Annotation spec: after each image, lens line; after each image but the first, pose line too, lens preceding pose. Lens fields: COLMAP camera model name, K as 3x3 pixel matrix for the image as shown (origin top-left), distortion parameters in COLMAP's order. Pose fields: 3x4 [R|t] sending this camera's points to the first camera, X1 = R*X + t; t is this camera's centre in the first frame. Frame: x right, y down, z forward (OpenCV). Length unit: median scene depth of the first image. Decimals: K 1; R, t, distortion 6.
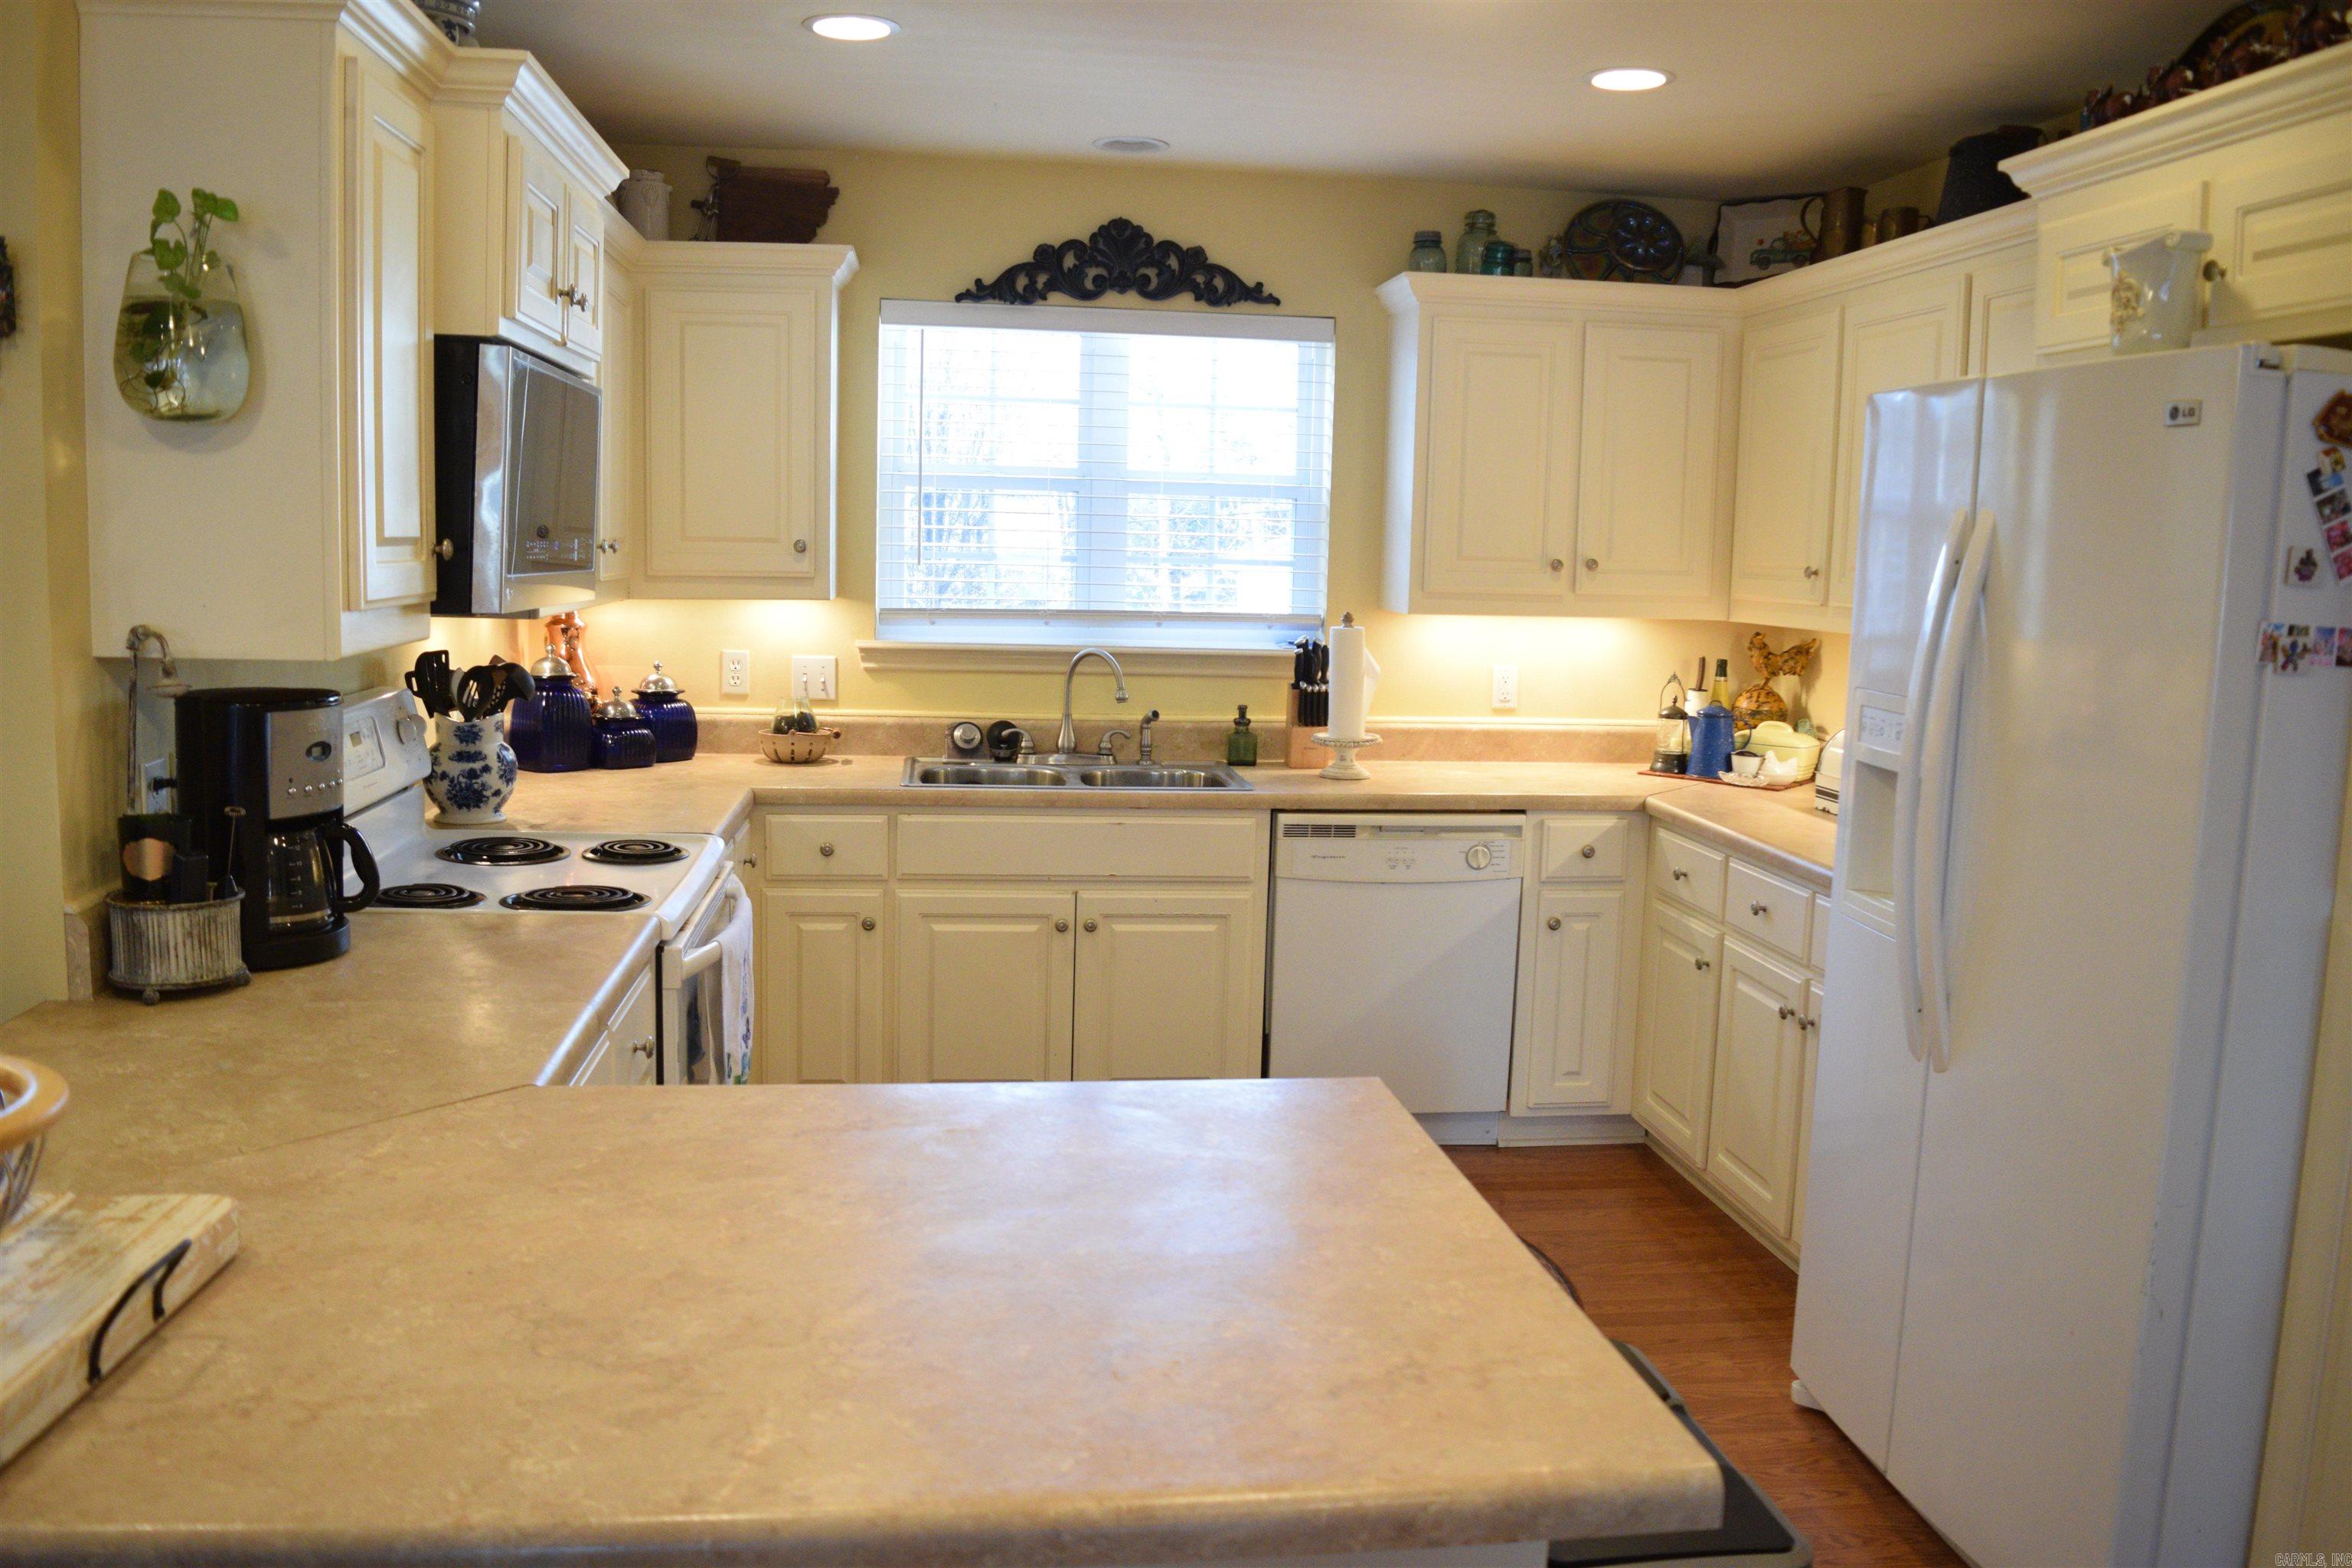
lens RADIAL K [[1843.4, 0, 1184.2], [0, 1843.4, 785.8], [0, 0, 1]] dist [-0.095462, 0.022520]
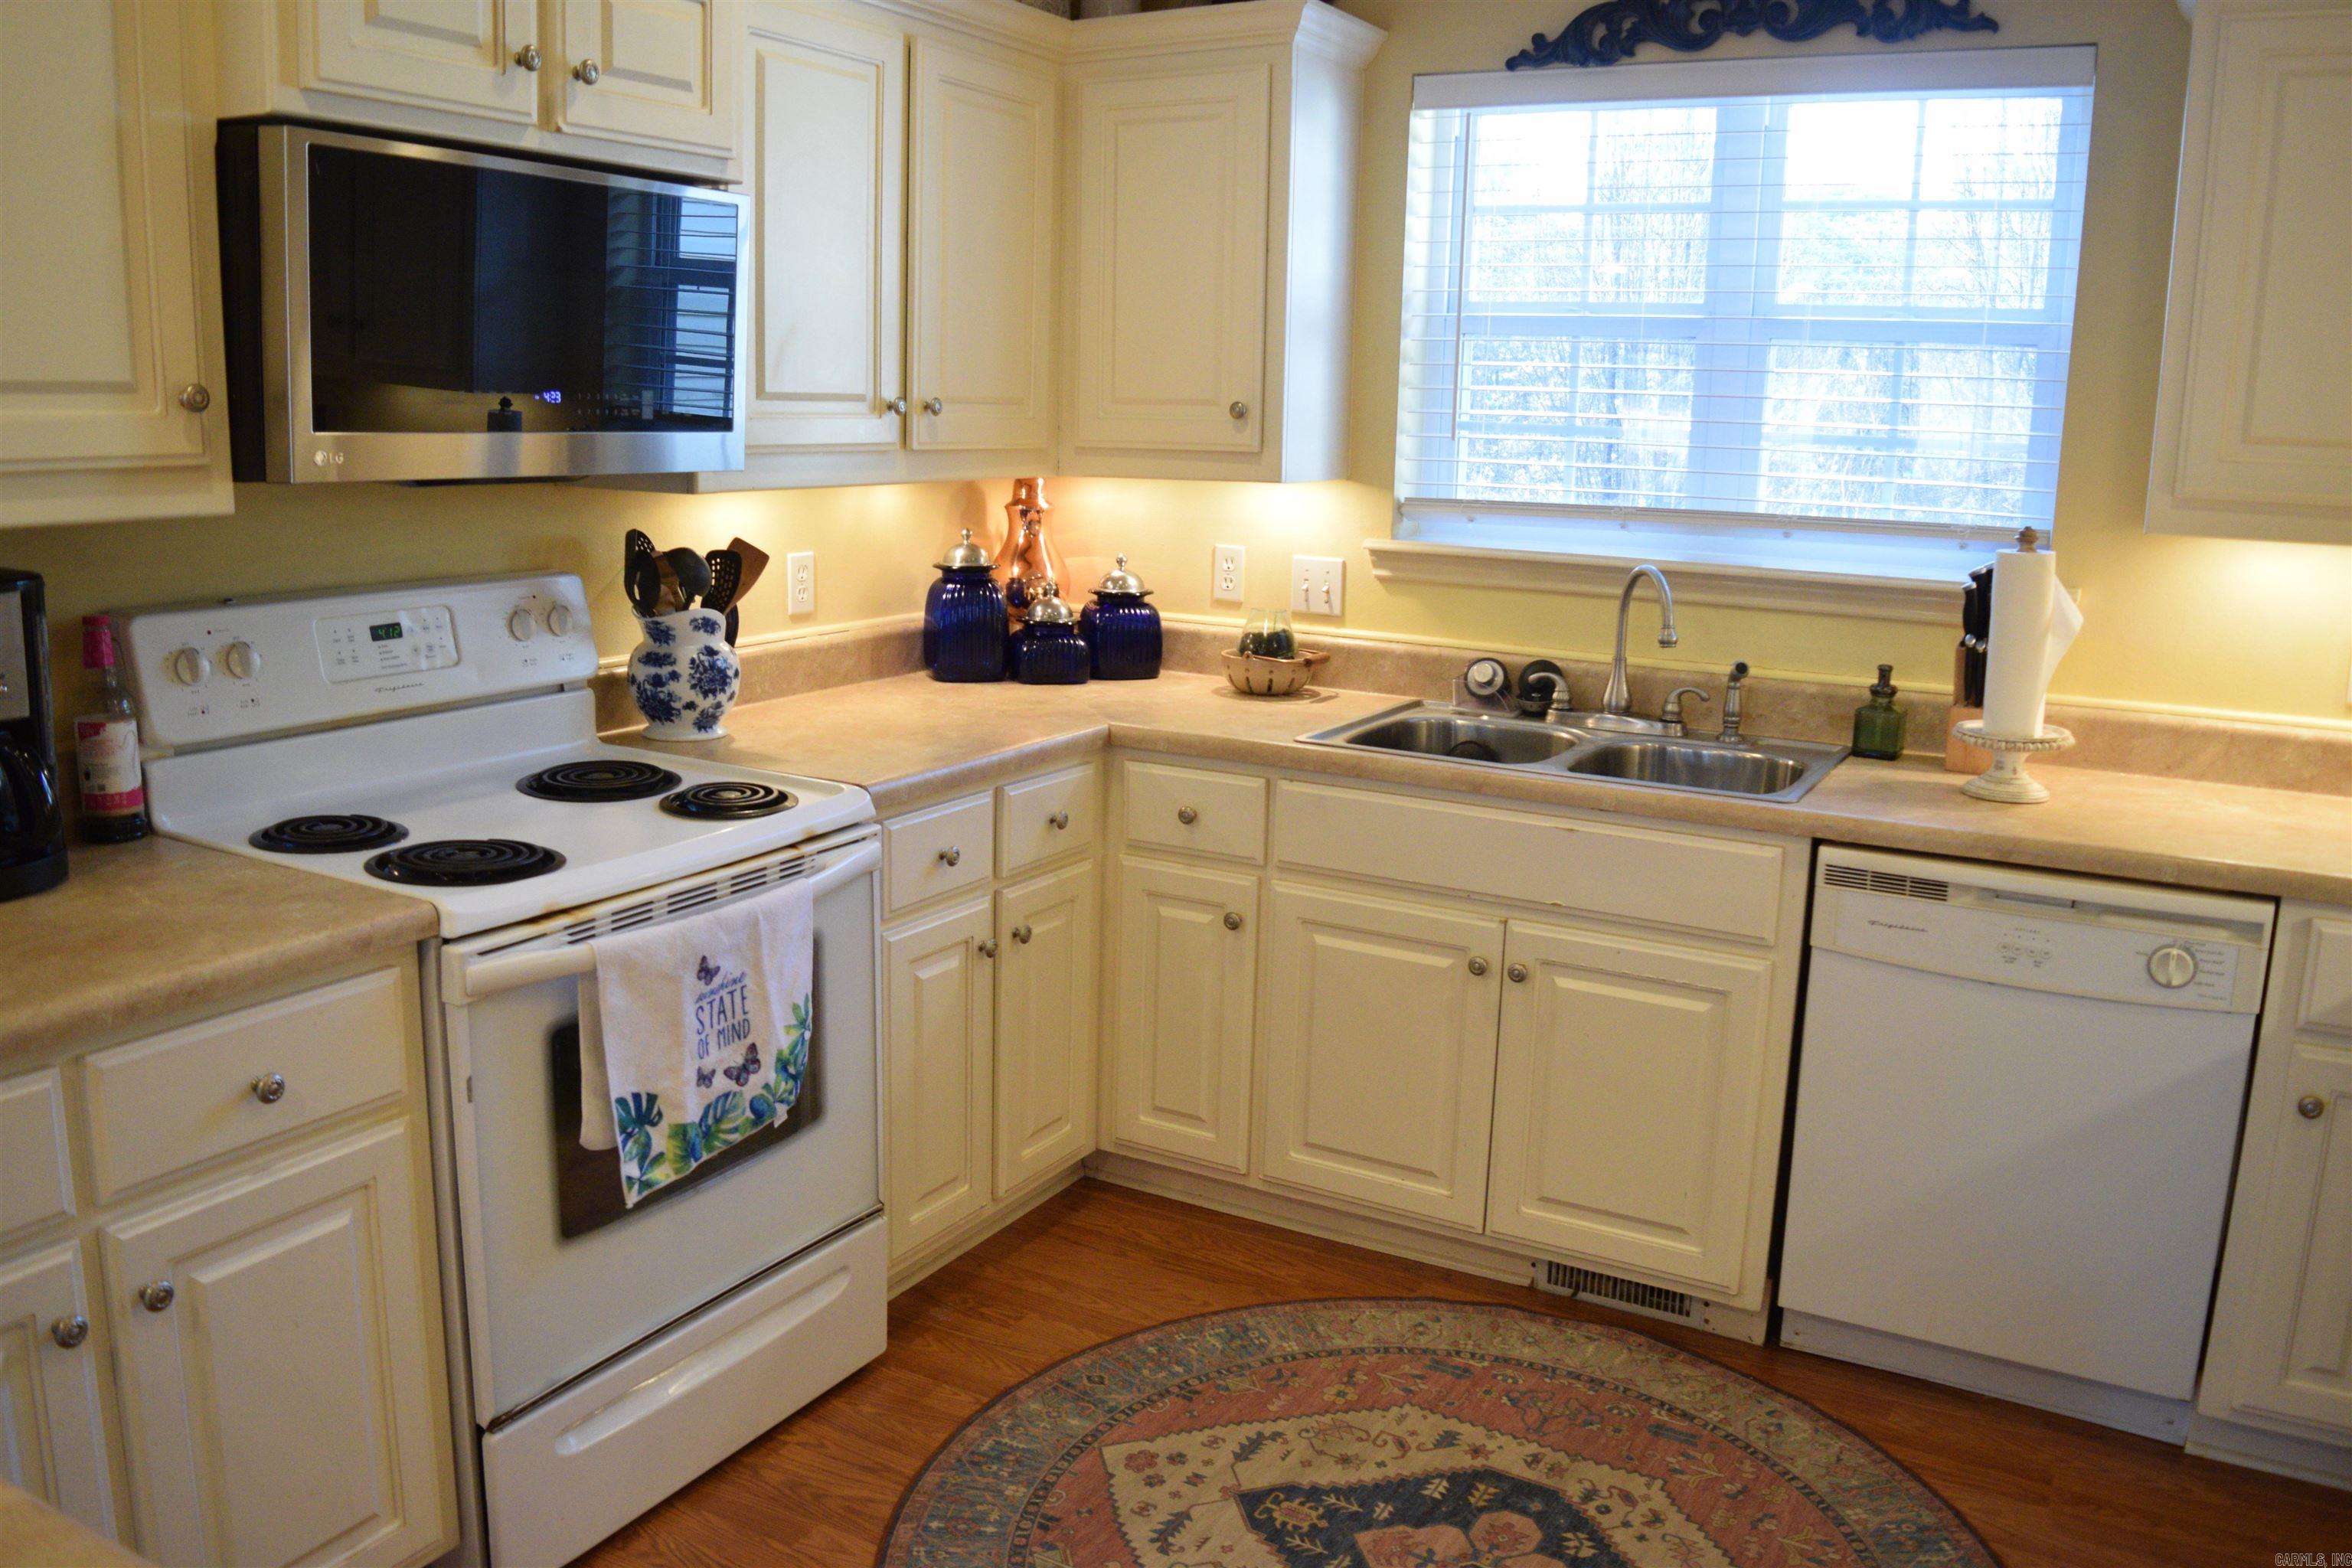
lens RADIAL K [[1843.4, 0, 1184.1], [0, 1843.4, 777.6], [0, 0, 1]] dist [-0.095462, 0.022520]
pose [[0.803034, 0.112265, -0.585264, 0.221249], [-0.081646, 0.993560, 0.078559, -0.036031], [0.590314, -0.015301, 0.807029, 0.354827]]
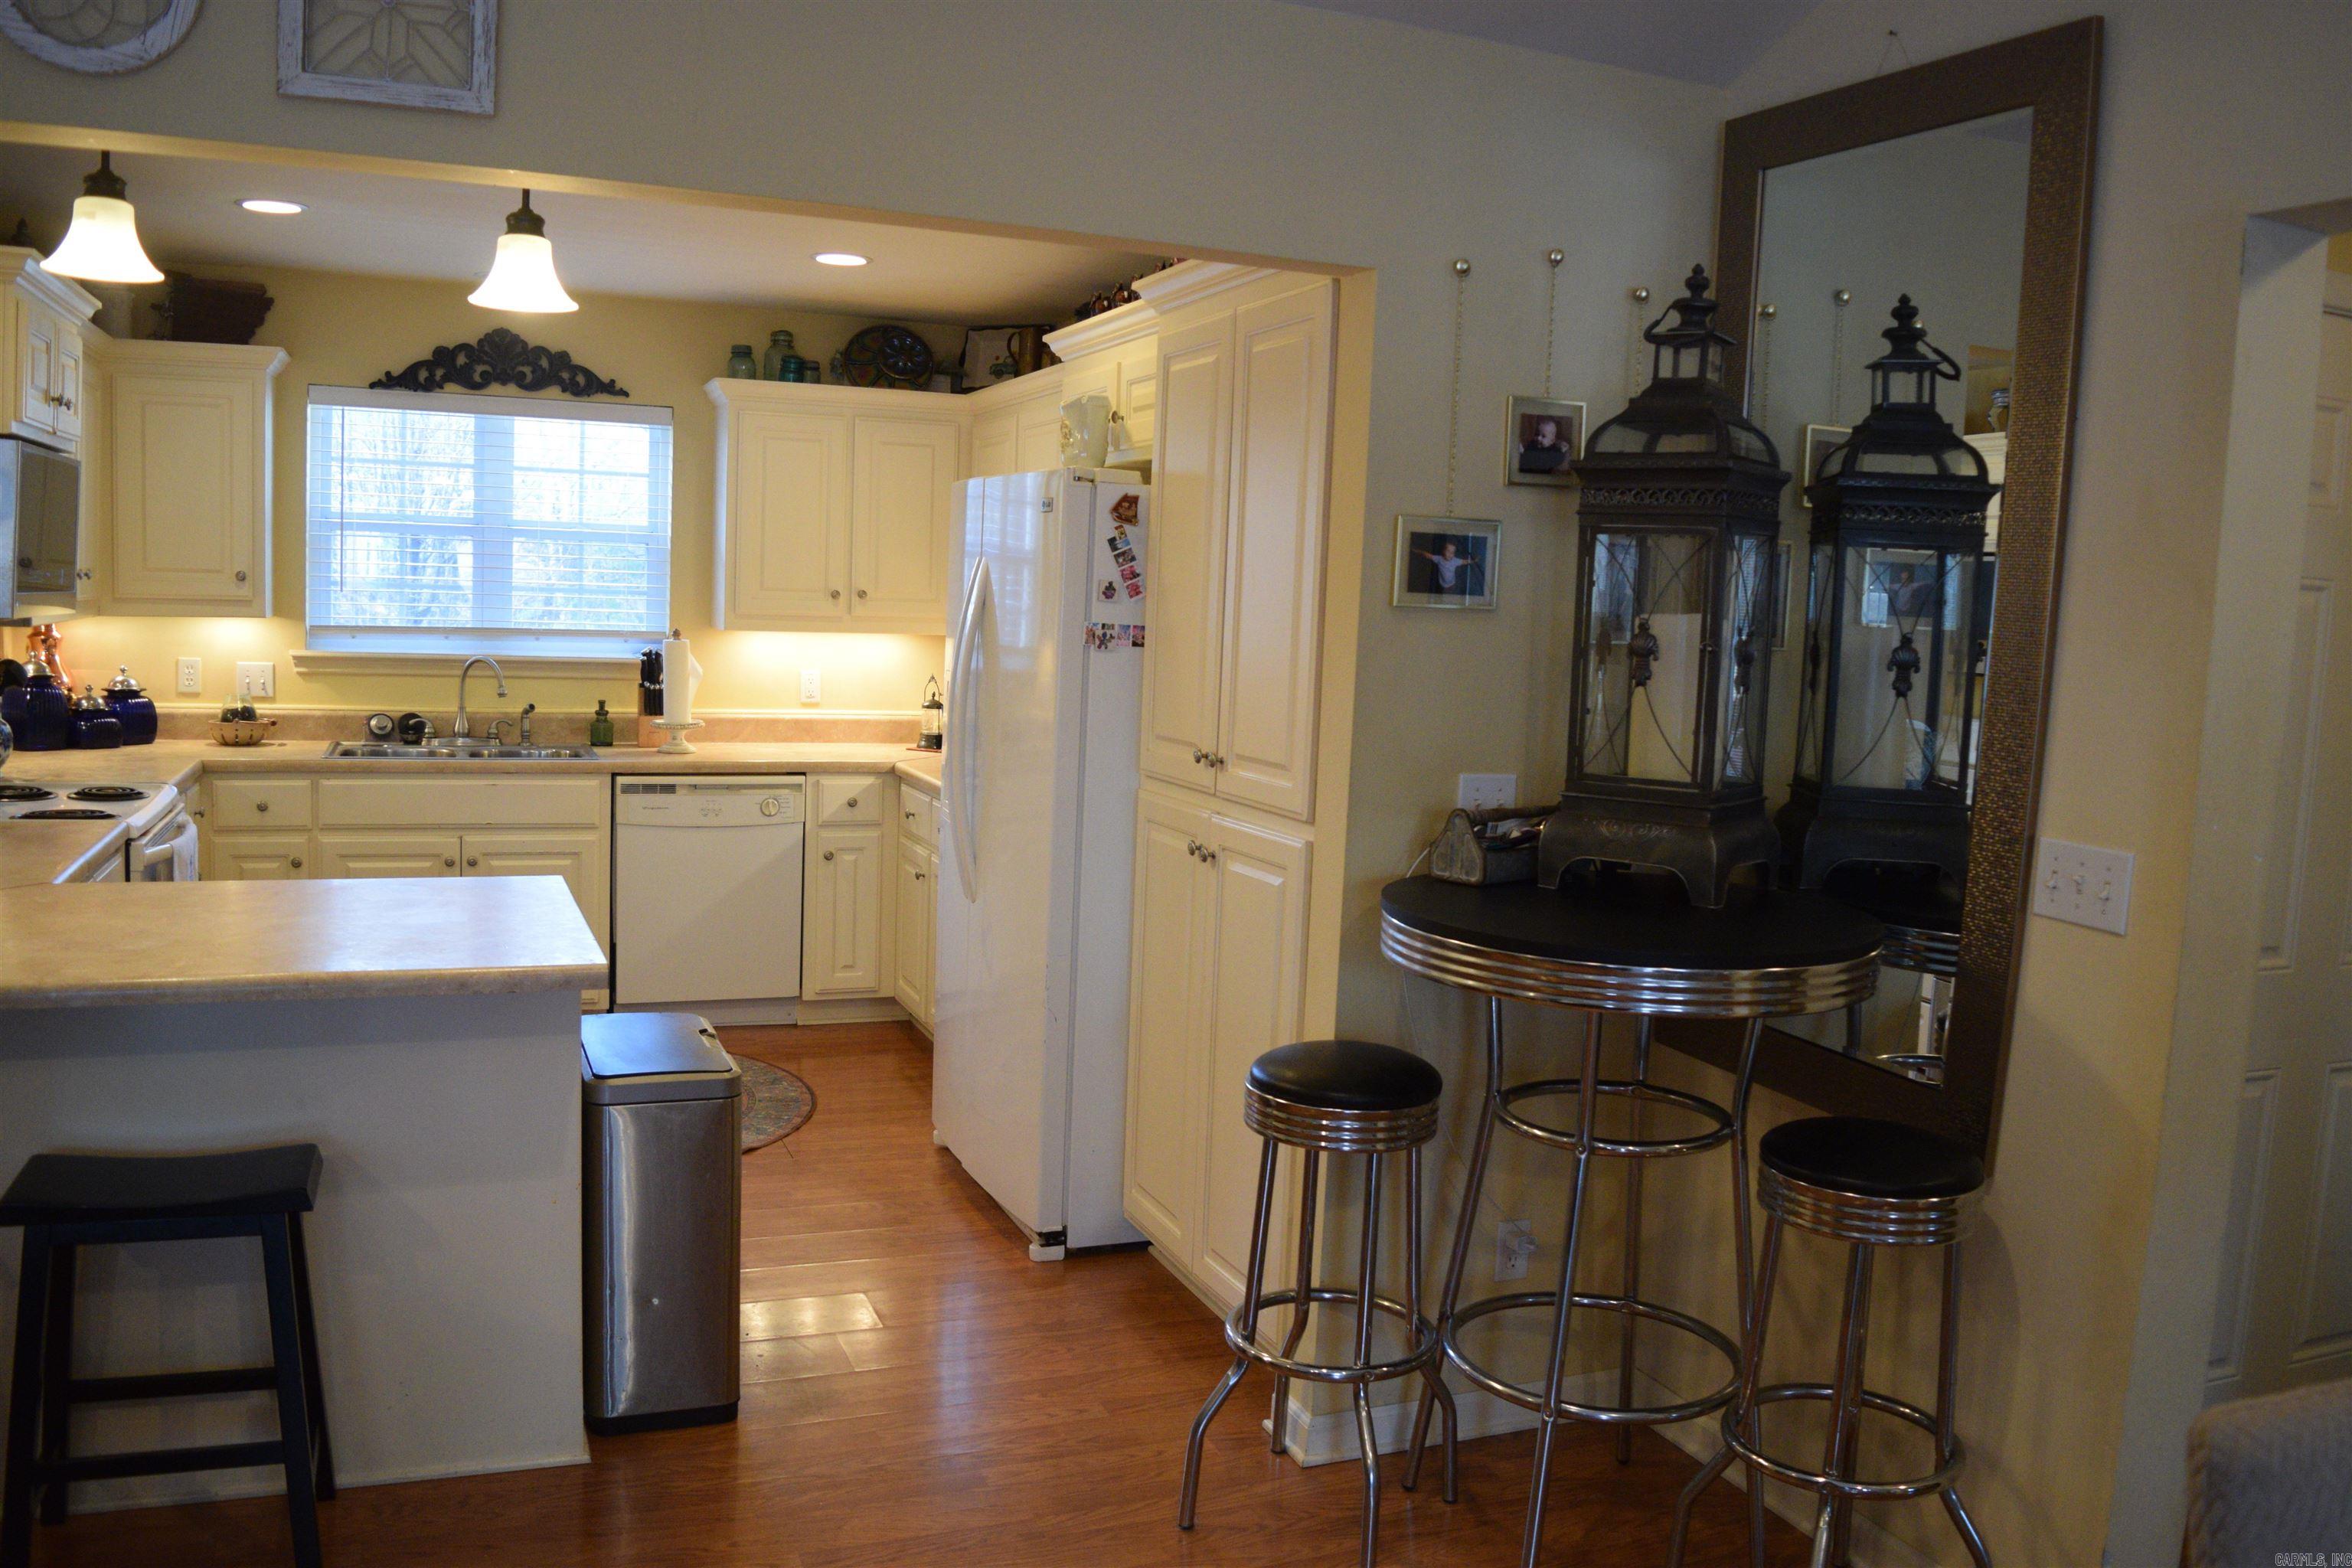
lens RADIAL K [[1843.4, 0, 1186.8], [0, 1843.4, 785.8], [0, 0, 1]] dist [-0.095462, 0.022520]
pose [[0.966631, -0.013294, 0.255827, 0.105539], [0.018471, 0.999670, -0.017844, 0.050343], [-0.255506, 0.021974, 0.966558, -0.378353]]
